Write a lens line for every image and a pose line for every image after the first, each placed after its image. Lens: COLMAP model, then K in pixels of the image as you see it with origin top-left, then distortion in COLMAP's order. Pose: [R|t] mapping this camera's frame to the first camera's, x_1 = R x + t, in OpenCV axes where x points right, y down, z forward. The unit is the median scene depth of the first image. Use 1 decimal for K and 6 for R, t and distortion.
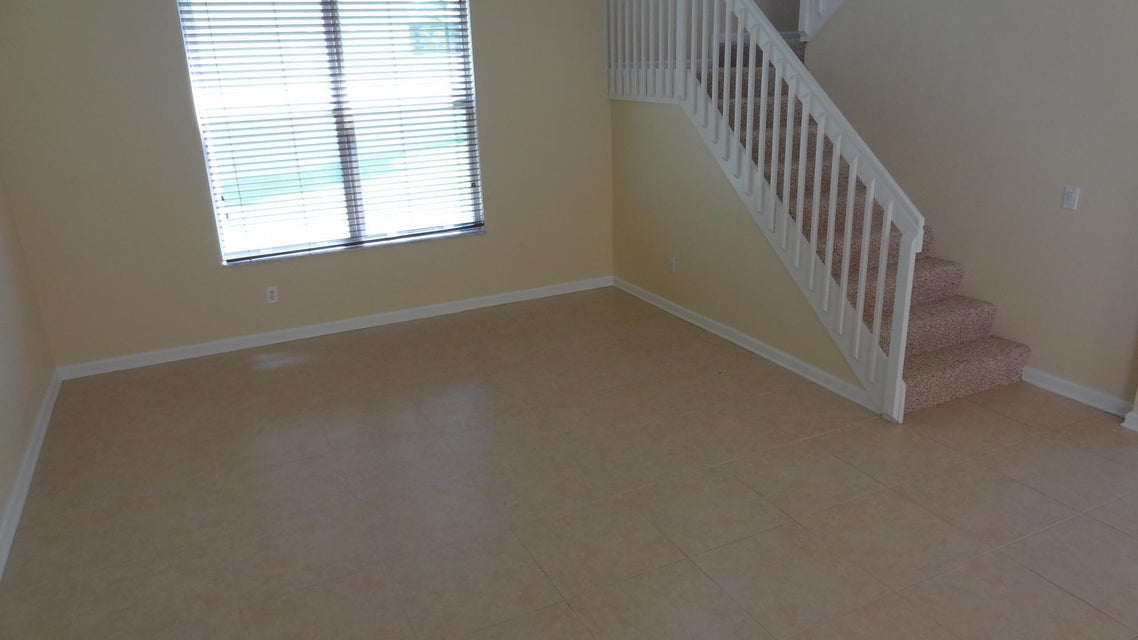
lens RADIAL K [[797.6, 0, 569.2], [0, 797.6, 320.7], [0, 0, 1]] dist [0.008478, 0.006100]
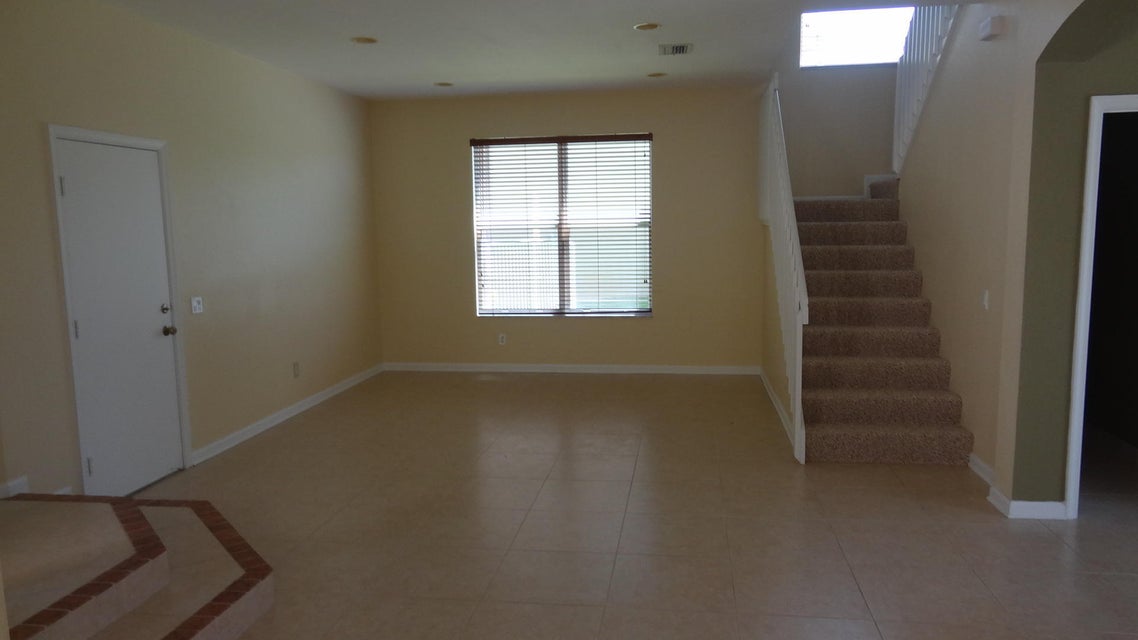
lens RADIAL K [[797.6, 0, 577.1], [0, 797.6, 313.5], [0, 0, 1]] dist [0.008478, 0.006100]
pose [[0.827381, 0.082522, -0.555546, 0.608066], [-0.188971, 0.972380, -0.136996, 0.104734], [0.528896, 0.218330, 0.820122, -0.194514]]
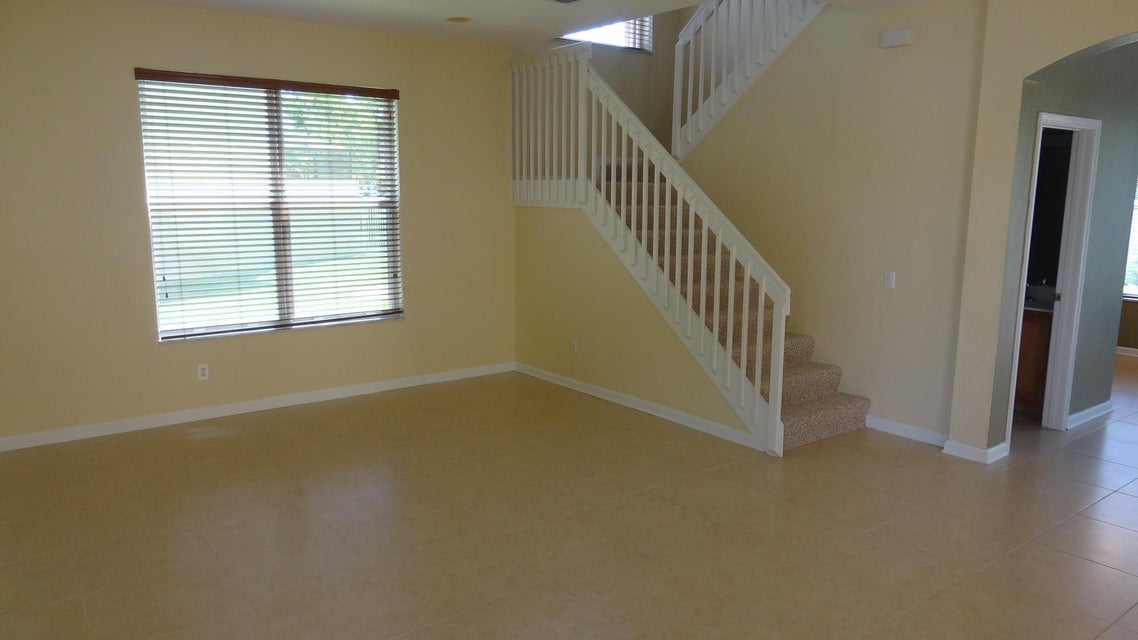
lens RADIAL K [[797.6, 0, 572.6], [0, 797.6, 318.5], [0, 0, 1]] dist [0.008478, 0.006100]
pose [[0.980408, 0.005008, 0.196914, -0.107353], [0.027400, 0.986491, -0.161508, 0.082337], [-0.195063, 0.163740, 0.967026, -0.117711]]
